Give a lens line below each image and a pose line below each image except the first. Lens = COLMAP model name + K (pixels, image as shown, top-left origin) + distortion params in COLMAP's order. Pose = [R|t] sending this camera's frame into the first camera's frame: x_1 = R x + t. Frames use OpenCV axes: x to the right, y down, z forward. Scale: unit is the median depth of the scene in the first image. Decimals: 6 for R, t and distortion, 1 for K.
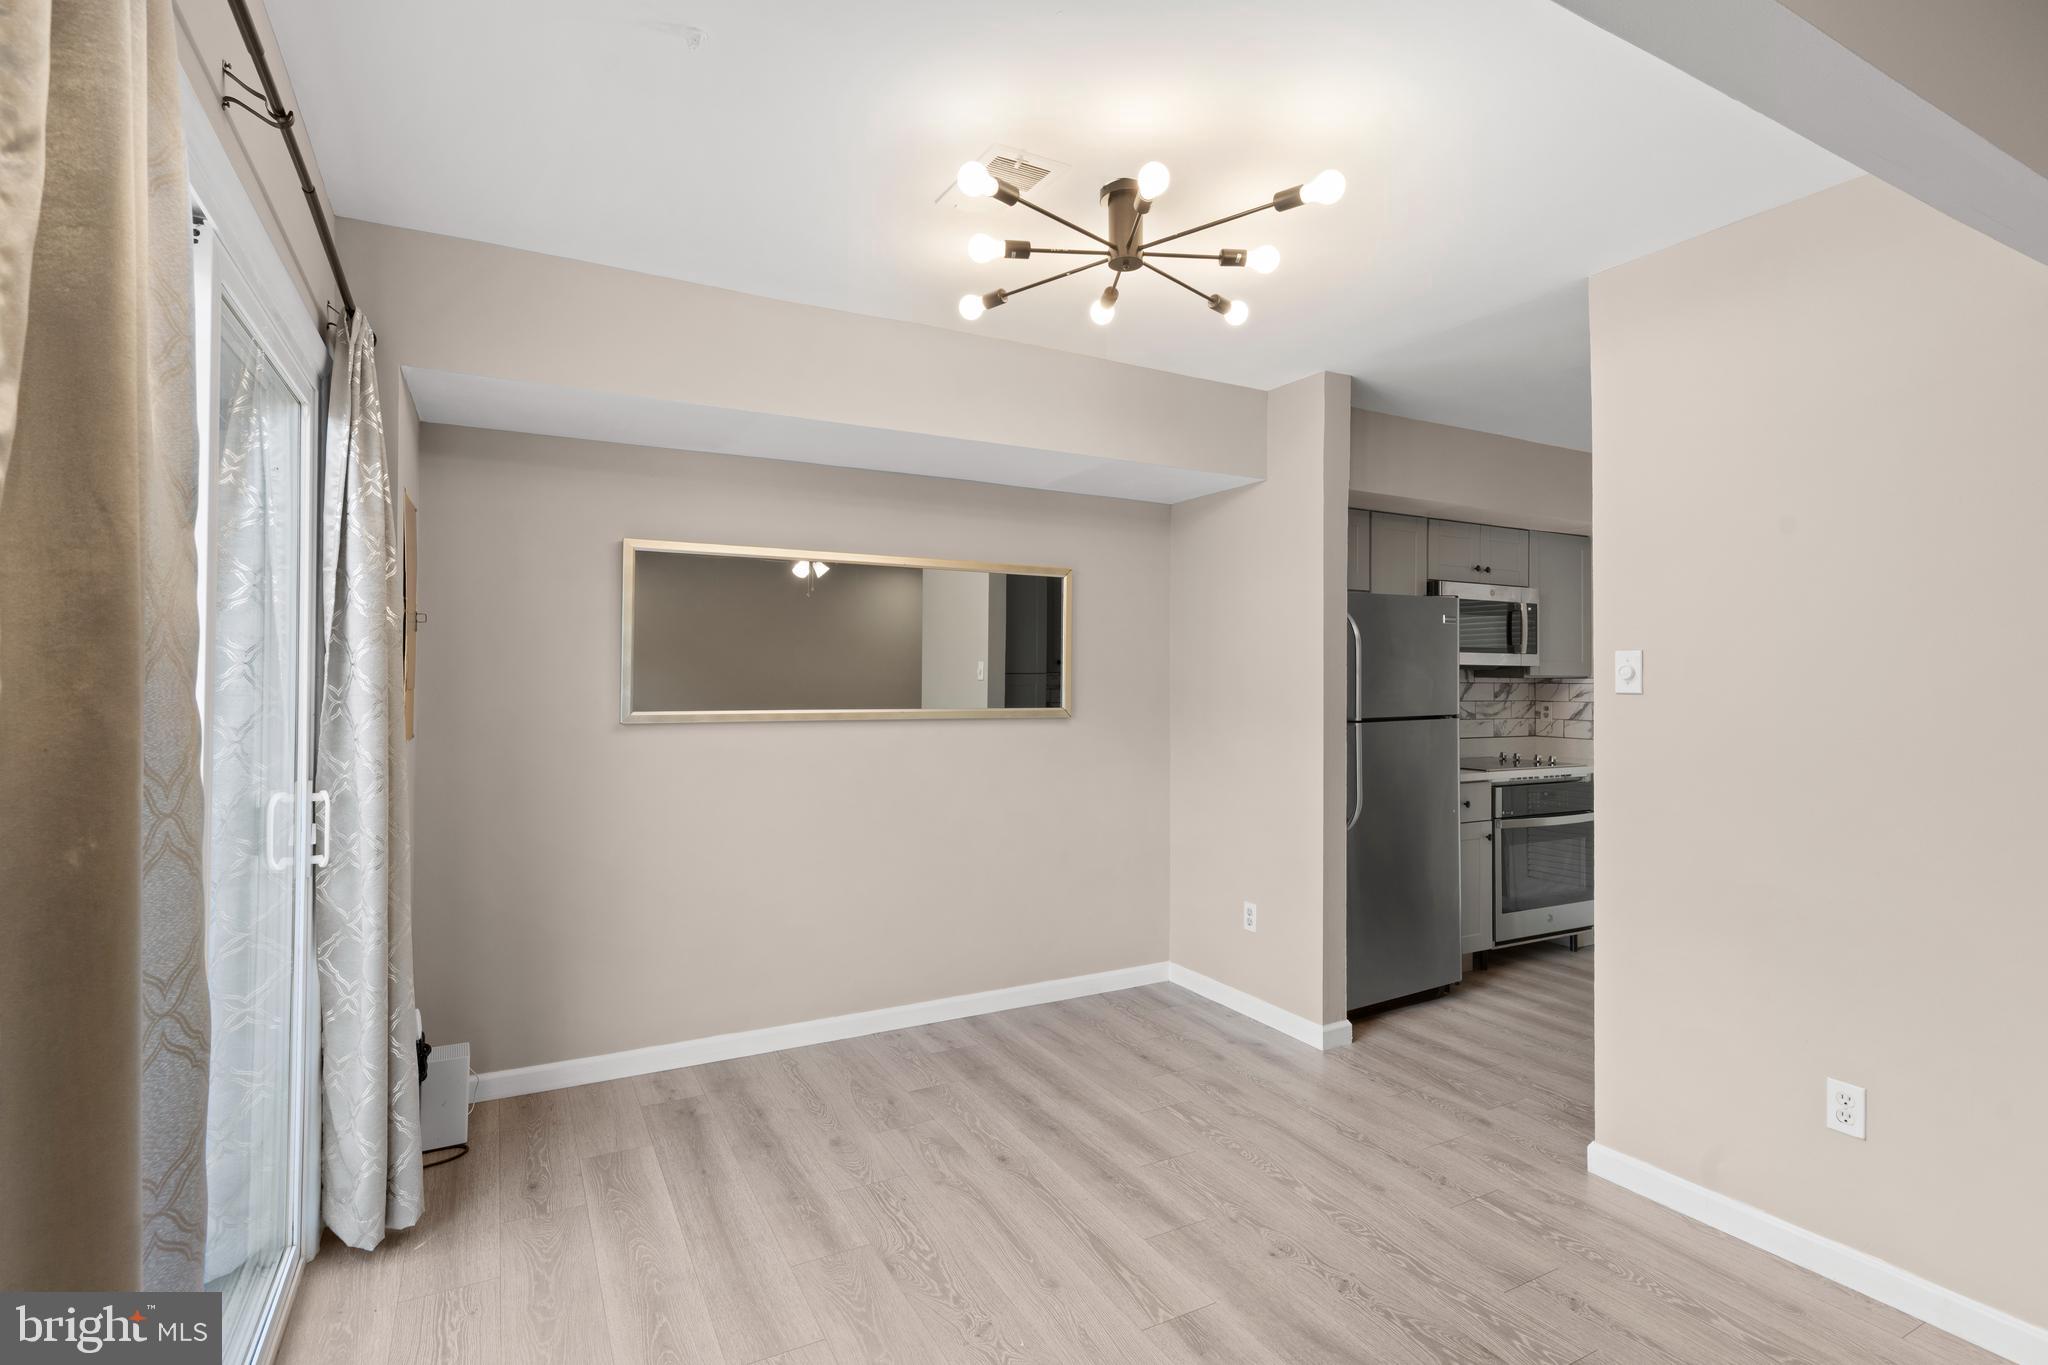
lens RADIAL K [[1001.1, 0, 1037.2], [0, 1001.1, 674.0], [0, 0, 1]] dist [-0.001637, 0.000185]
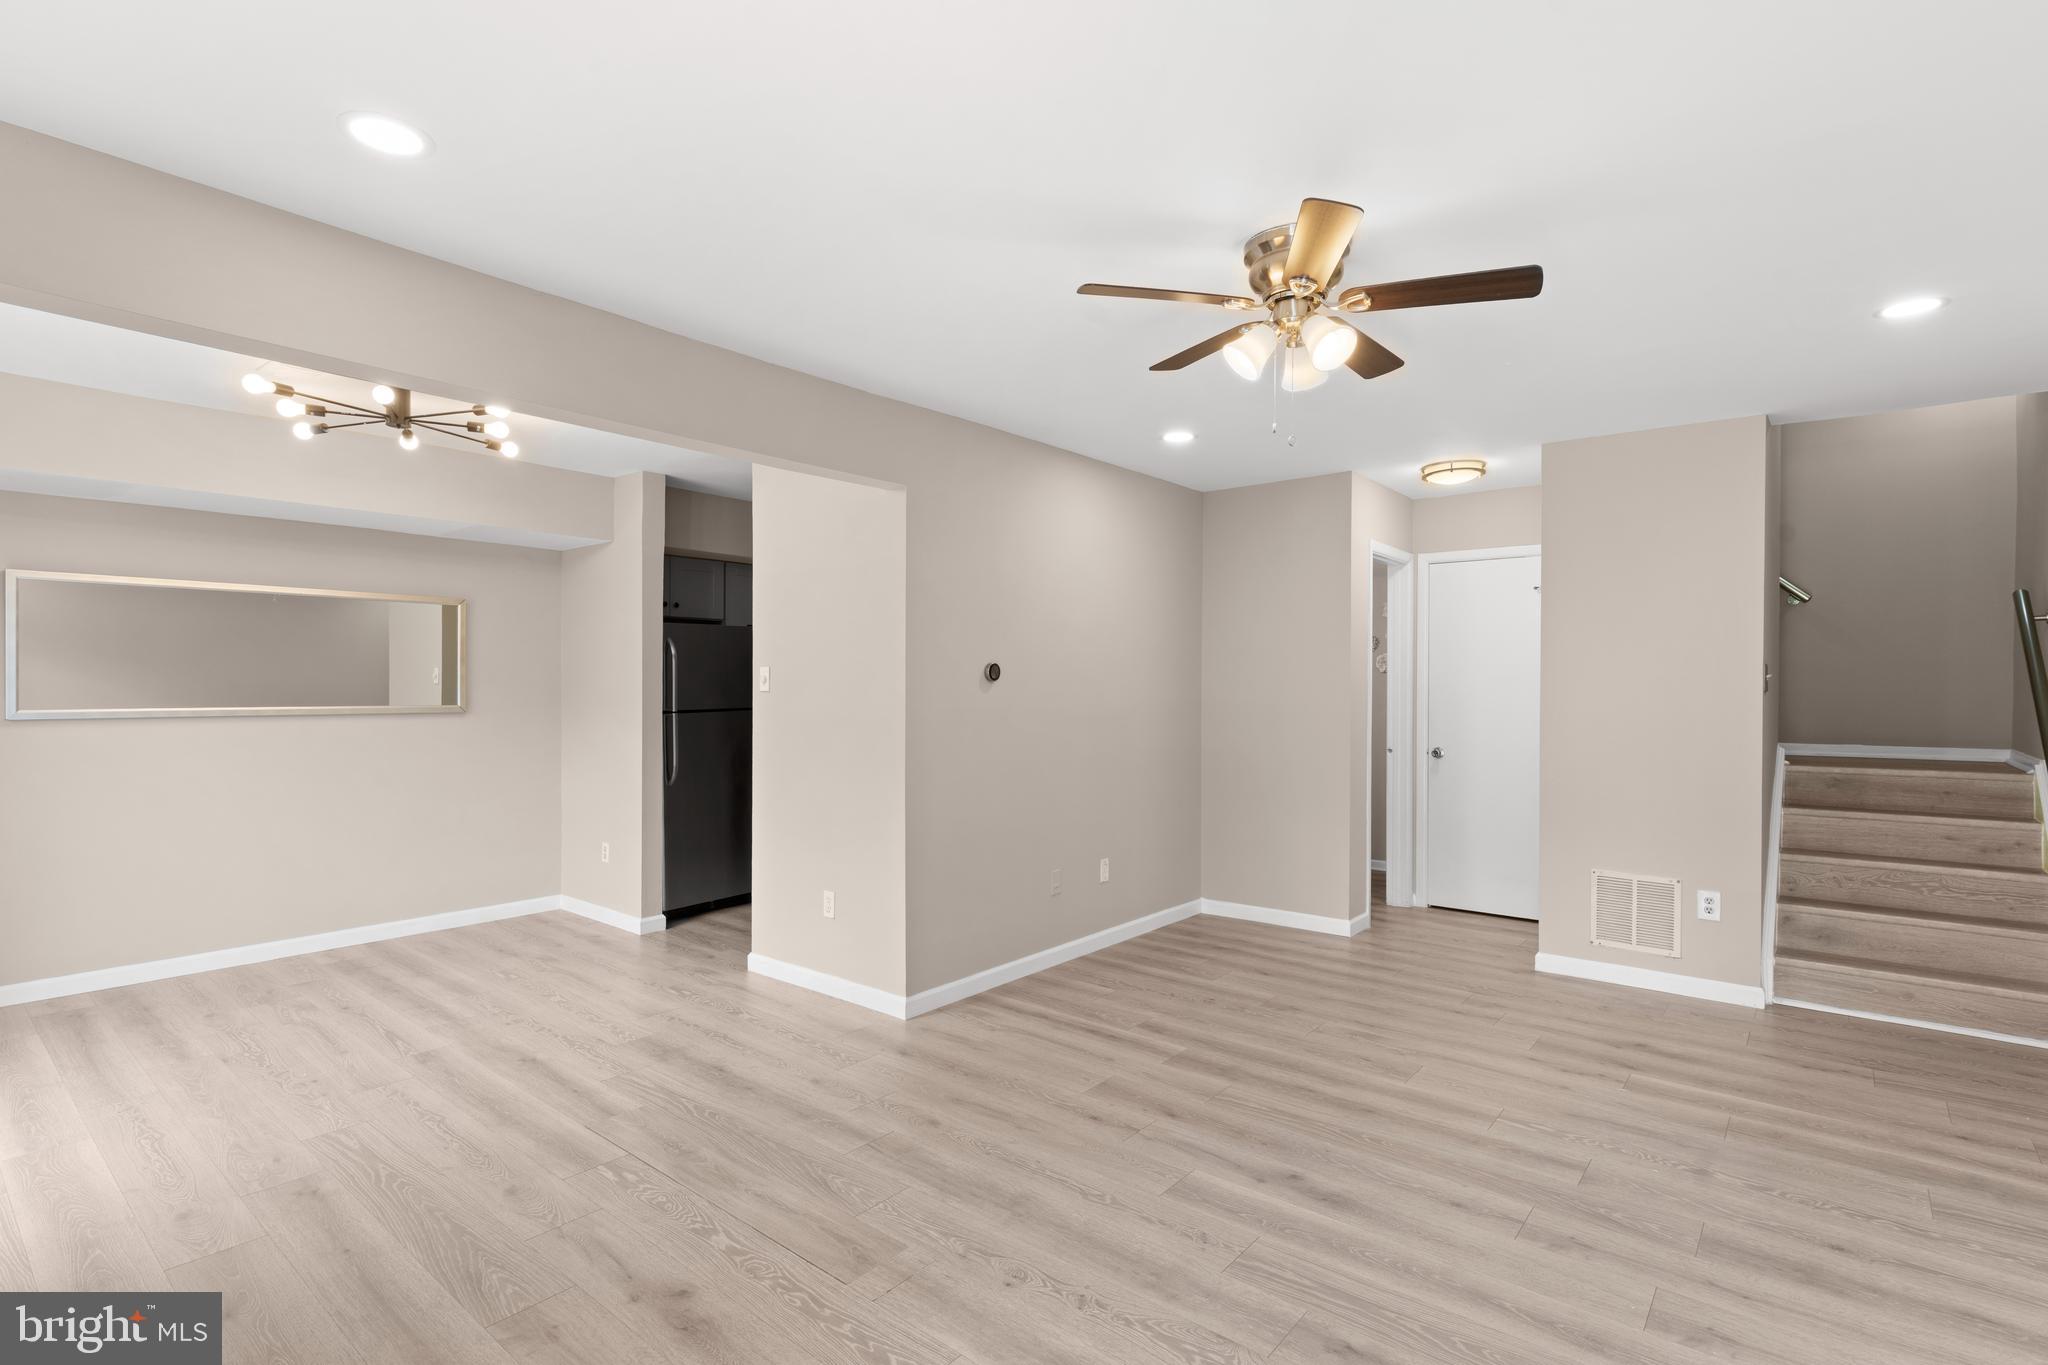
lens RADIAL K [[1001.1, 0, 1063.8], [0, 1001.1, 705.5], [0, 0, 1]] dist [-0.001637, 0.000185]
pose [[0.926205, -0.009738, 0.376895, 0.316559], [-0.001689, 0.999549, 0.029975, -0.007979], [-0.377017, -0.028399, 0.925771, -0.606764]]
